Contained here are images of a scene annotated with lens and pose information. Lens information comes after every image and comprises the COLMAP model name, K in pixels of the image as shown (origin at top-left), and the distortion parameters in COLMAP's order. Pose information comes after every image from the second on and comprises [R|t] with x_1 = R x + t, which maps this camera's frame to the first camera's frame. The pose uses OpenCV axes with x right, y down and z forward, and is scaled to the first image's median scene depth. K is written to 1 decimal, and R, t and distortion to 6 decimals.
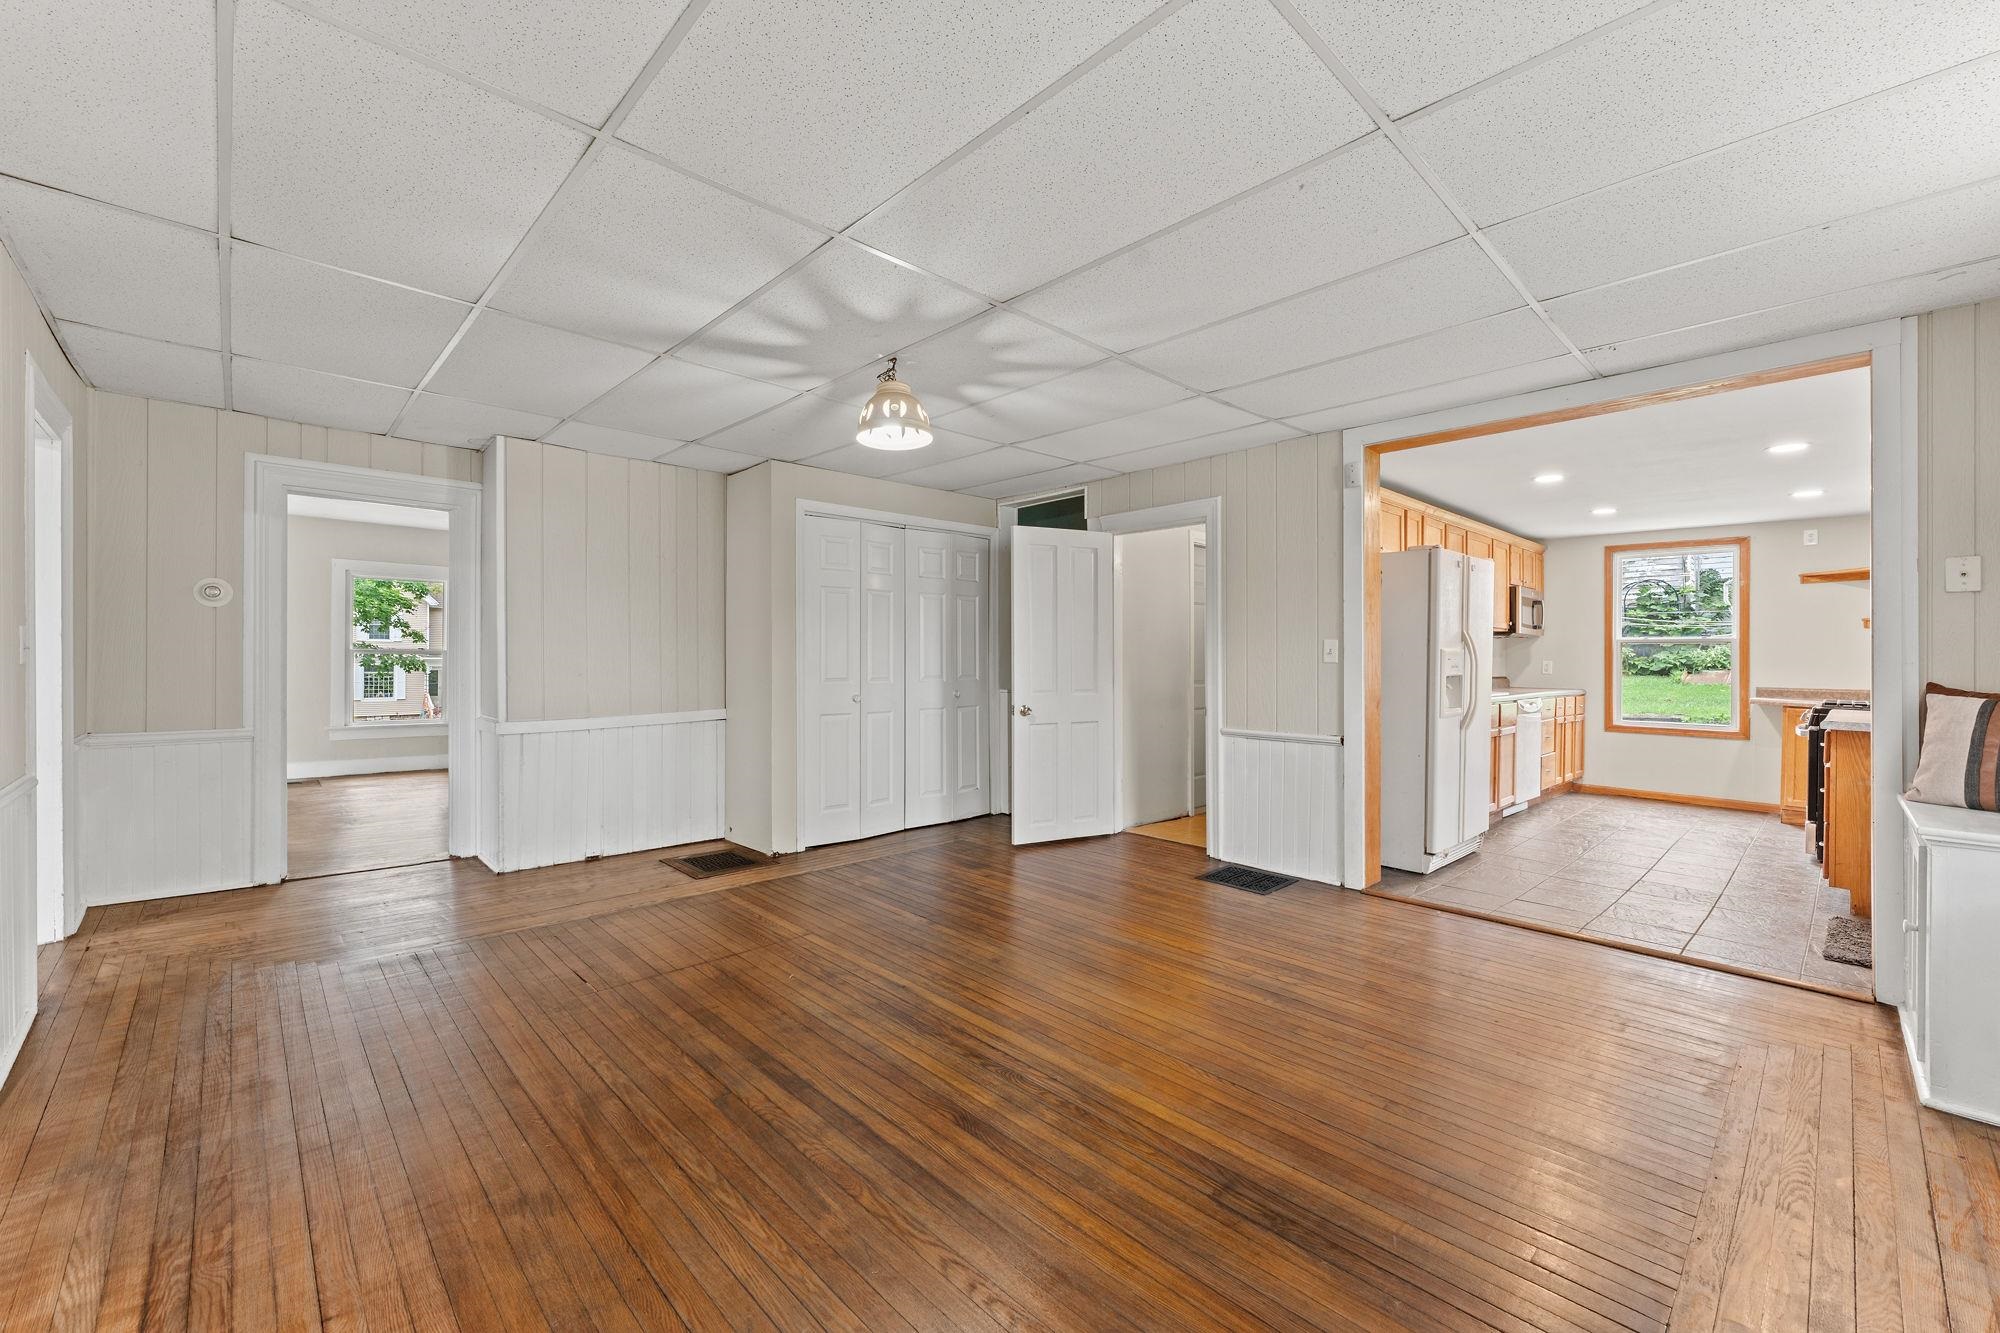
lens RADIAL K [[812.1, 0, 1004.5], [0, 812.1, 663.1], [0, 0, 1]] dist [0.002769, 0.000086]
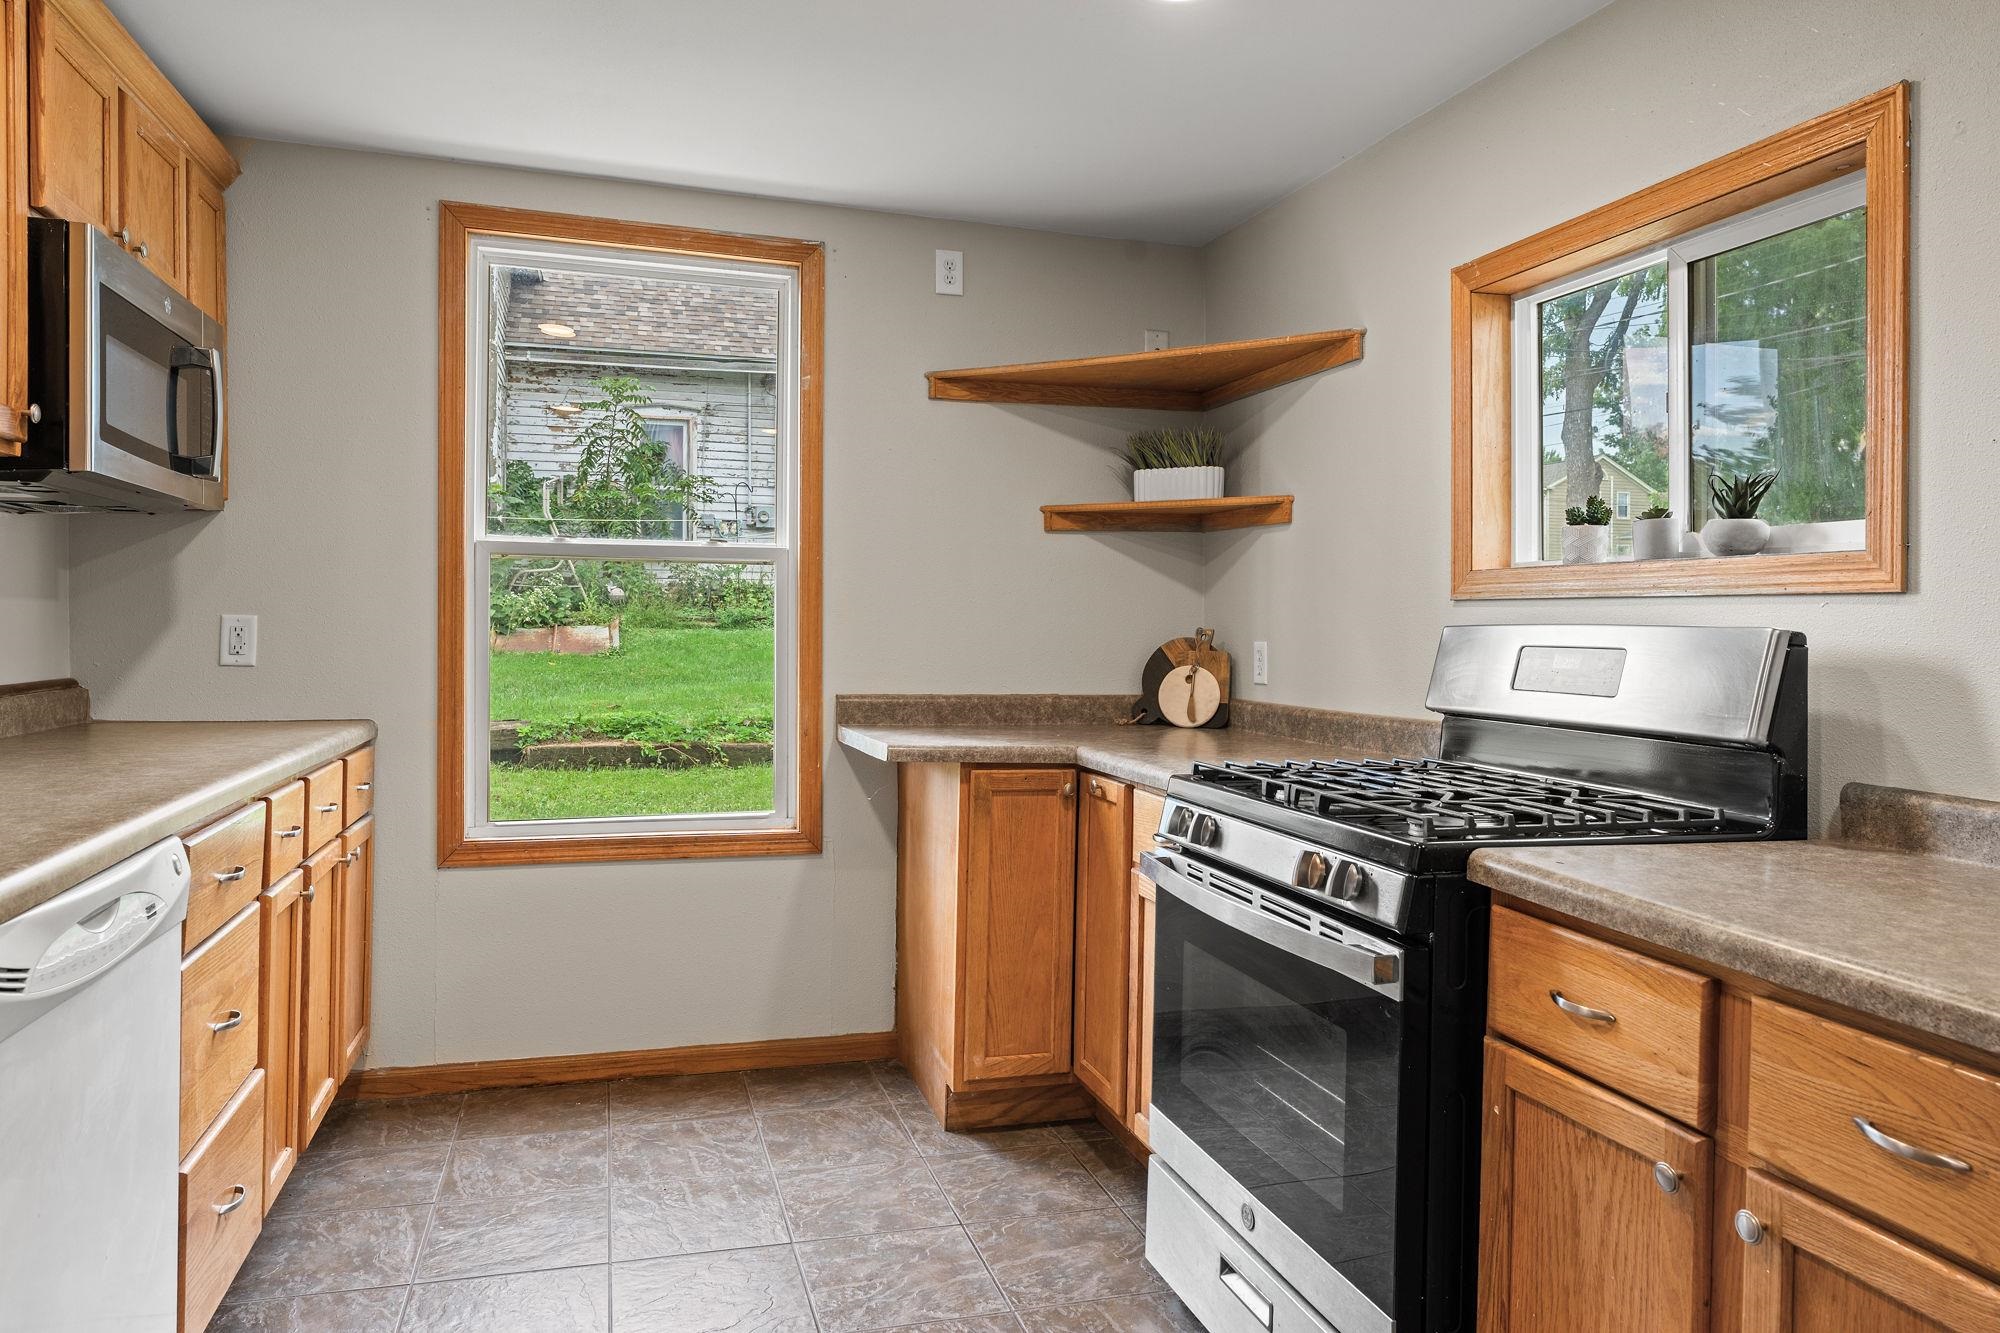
lens RADIAL K [[1281.8, 0, 1004.2], [0, 1281.8, 622.8], [0, 0, 1]] dist [0.001092, -0.000500]
pose [[0.444868, -0.002805, 0.895592, 0.452927], [-0.003919, 0.999979, 0.005079, -0.003343], [-0.895588, -0.005769, 0.444848, 0.662563]]
